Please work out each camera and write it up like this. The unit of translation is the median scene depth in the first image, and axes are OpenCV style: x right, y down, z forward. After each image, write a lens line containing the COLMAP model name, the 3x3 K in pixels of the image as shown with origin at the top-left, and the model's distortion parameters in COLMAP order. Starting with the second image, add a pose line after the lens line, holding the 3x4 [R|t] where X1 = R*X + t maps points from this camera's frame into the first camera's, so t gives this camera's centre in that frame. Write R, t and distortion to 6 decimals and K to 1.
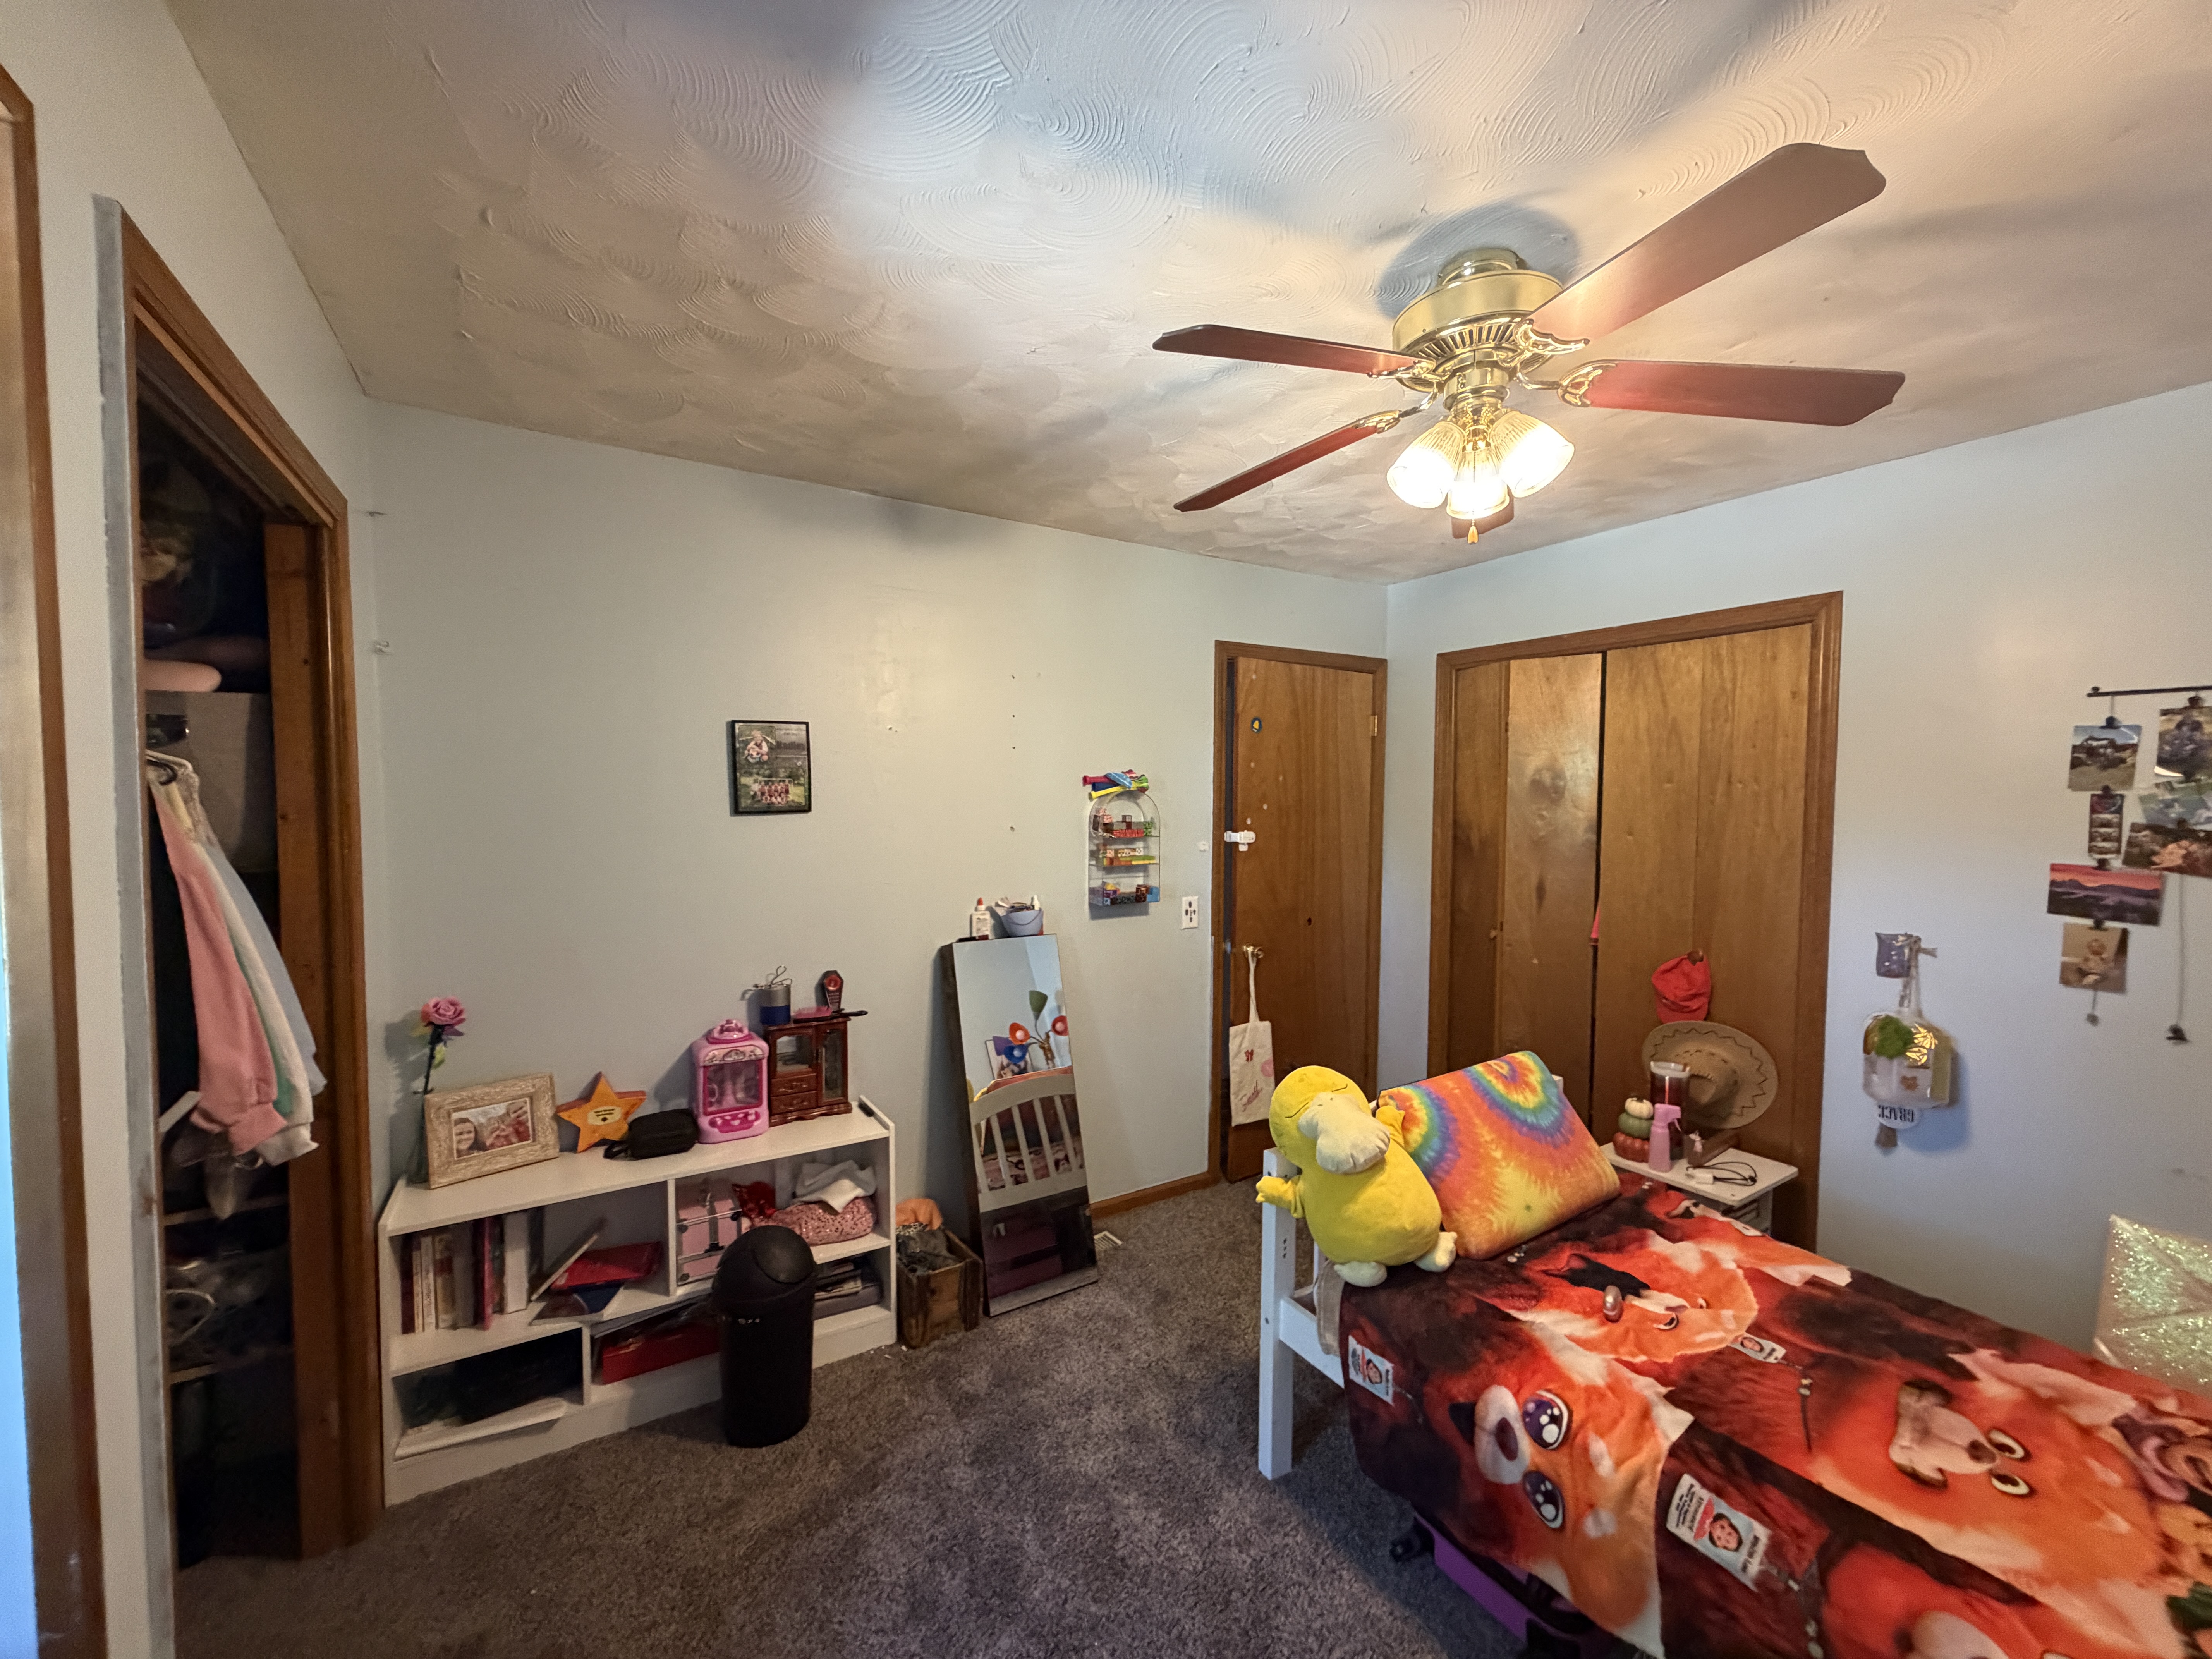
lens RADIAL K [[883.2, 0, 1106.4], [0, 883.2, 826.8], [0, 0, 1]] dist [0.002549, 0.000286]
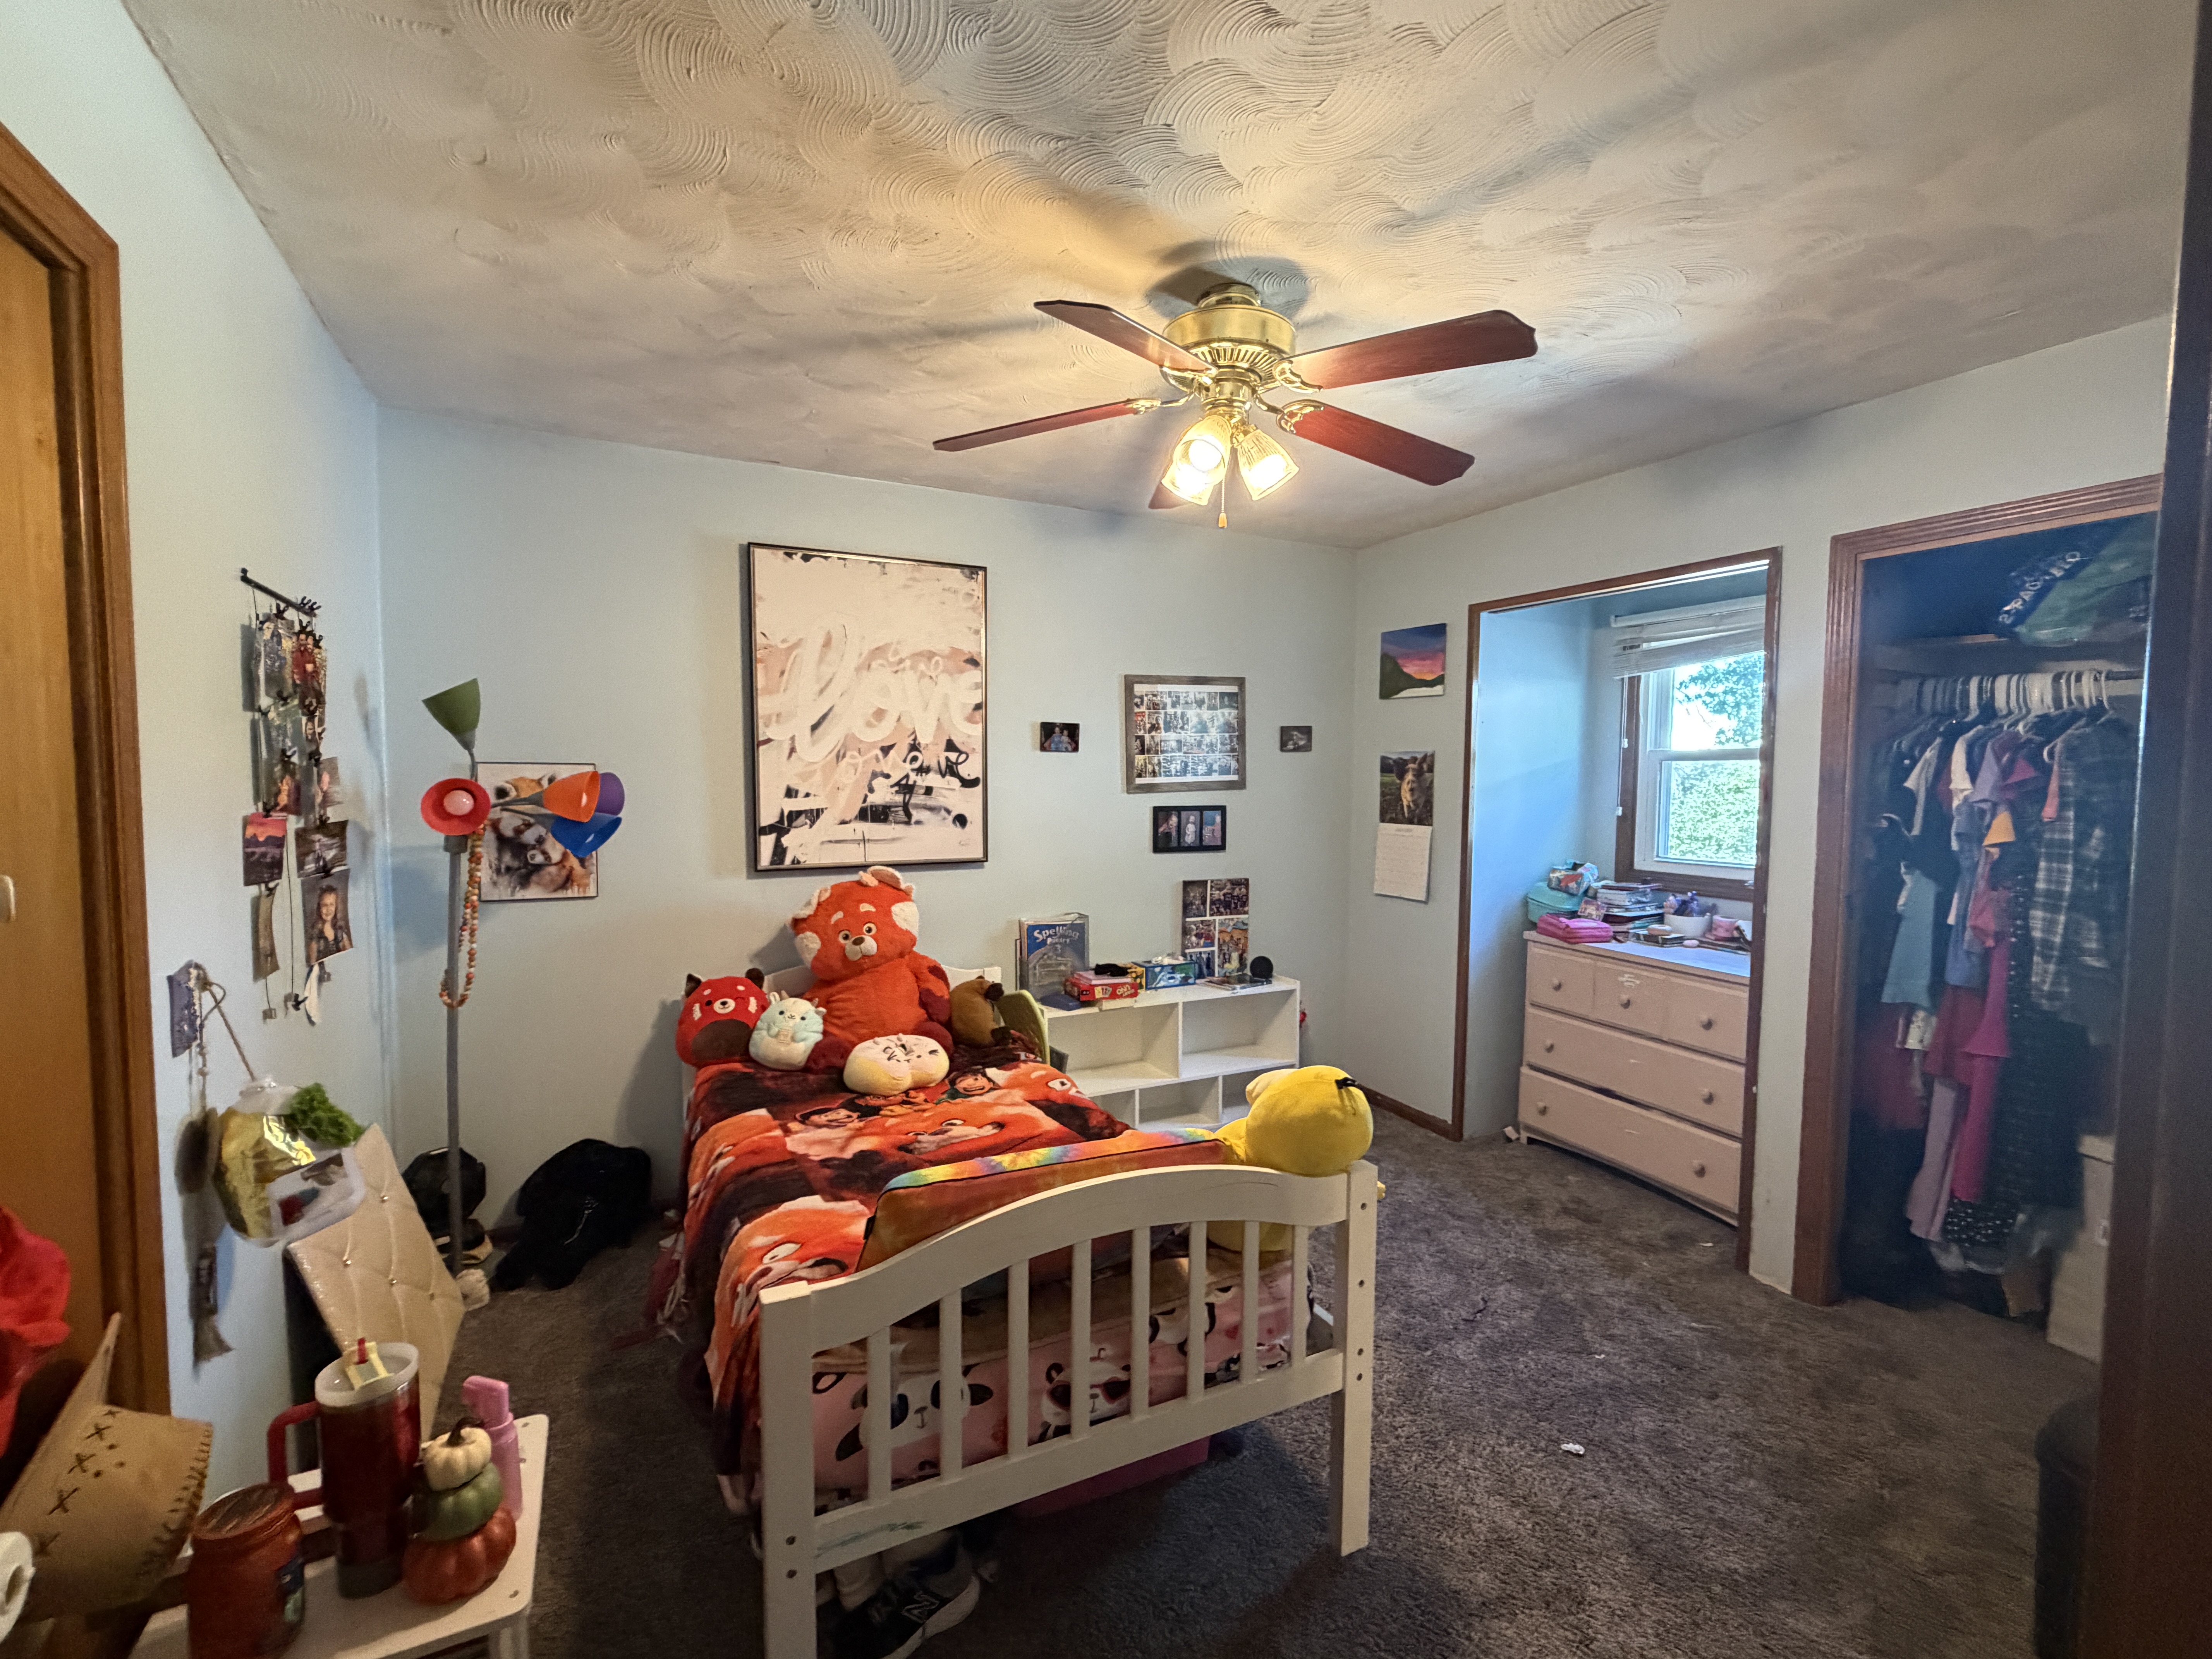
lens RADIAL K [[966.5, 0, 1097.6], [0, 966.5, 831.6], [0, 0, 1]] dist [-0.000460, 0.000018]
pose [[-0.995364, -0.020860, 0.093895, 0.345993], [-0.011678, 0.995187, 0.097293, -0.028916], [-0.095473, 0.095746, -0.990817, 1.797486]]
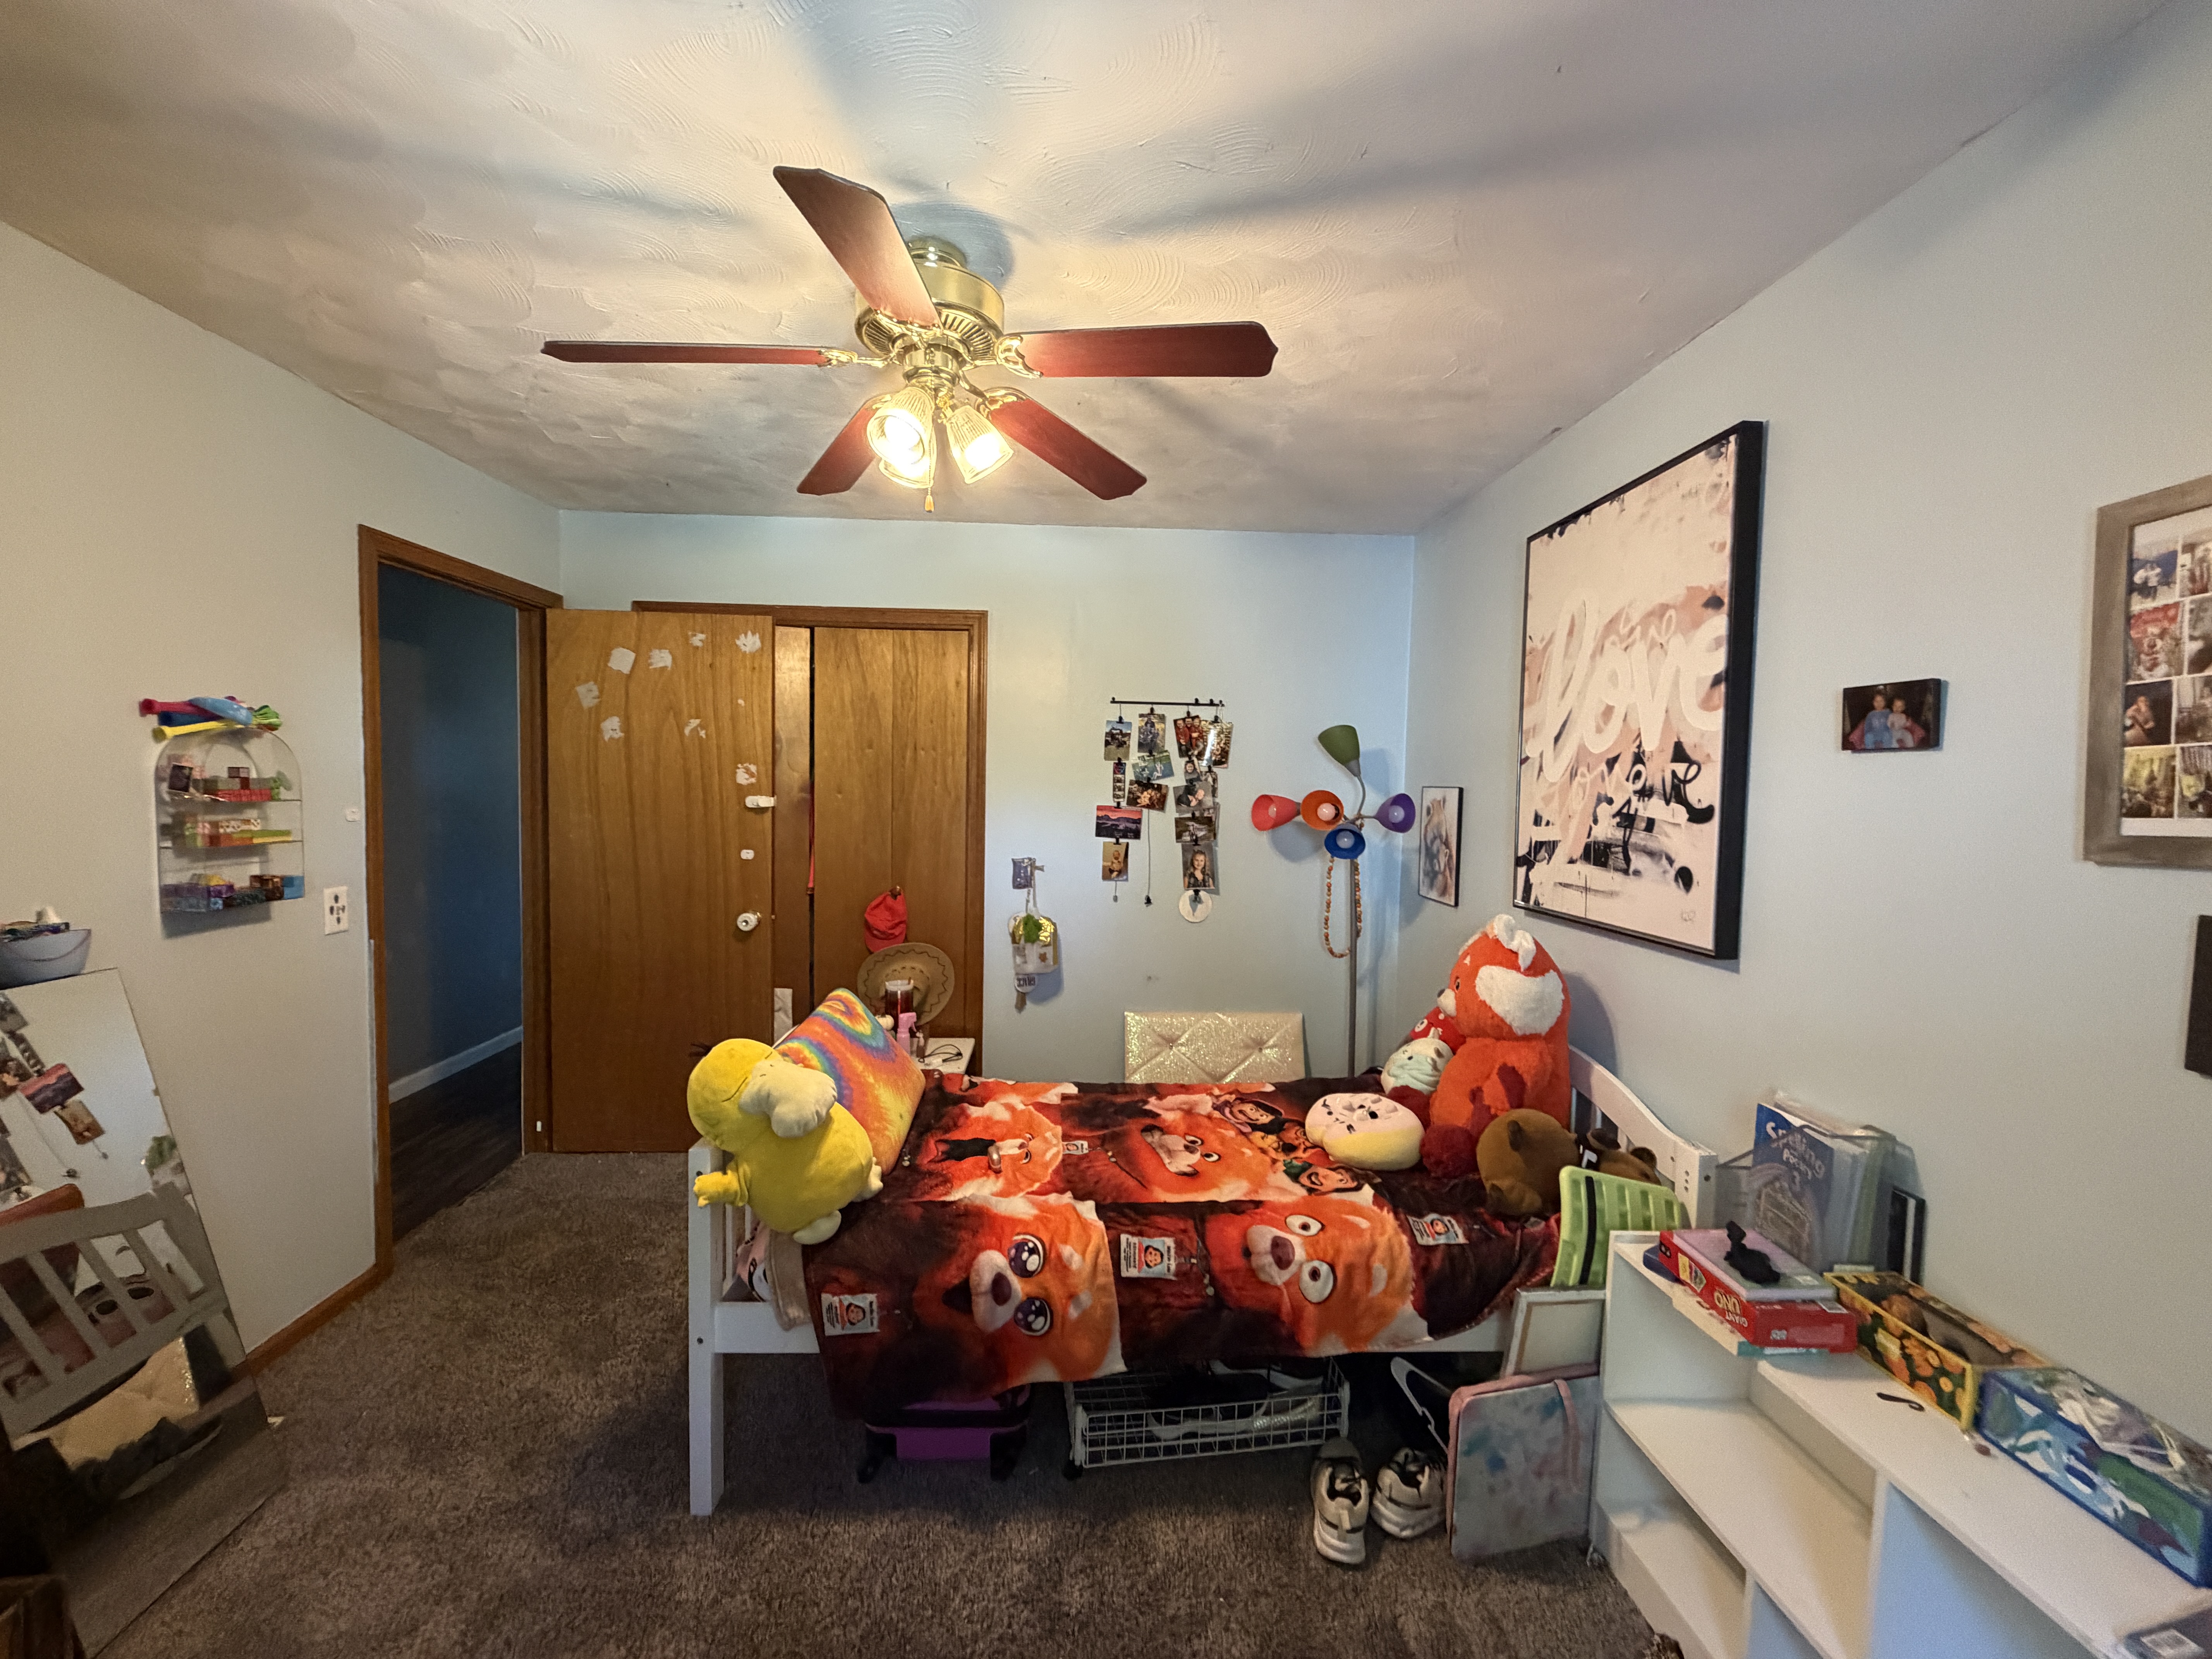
lens RADIAL K [[883.2, 0, 1096.9], [0, 883.2, 826.9], [0, 0, 1]] dist [0.002549, 0.000286]
pose [[0.497482, -0.037681, 0.866655, -0.342582], [0.014523, 0.999278, 0.035110, 0.025601], [-0.867353, -0.004880, 0.497670, 0.216045]]
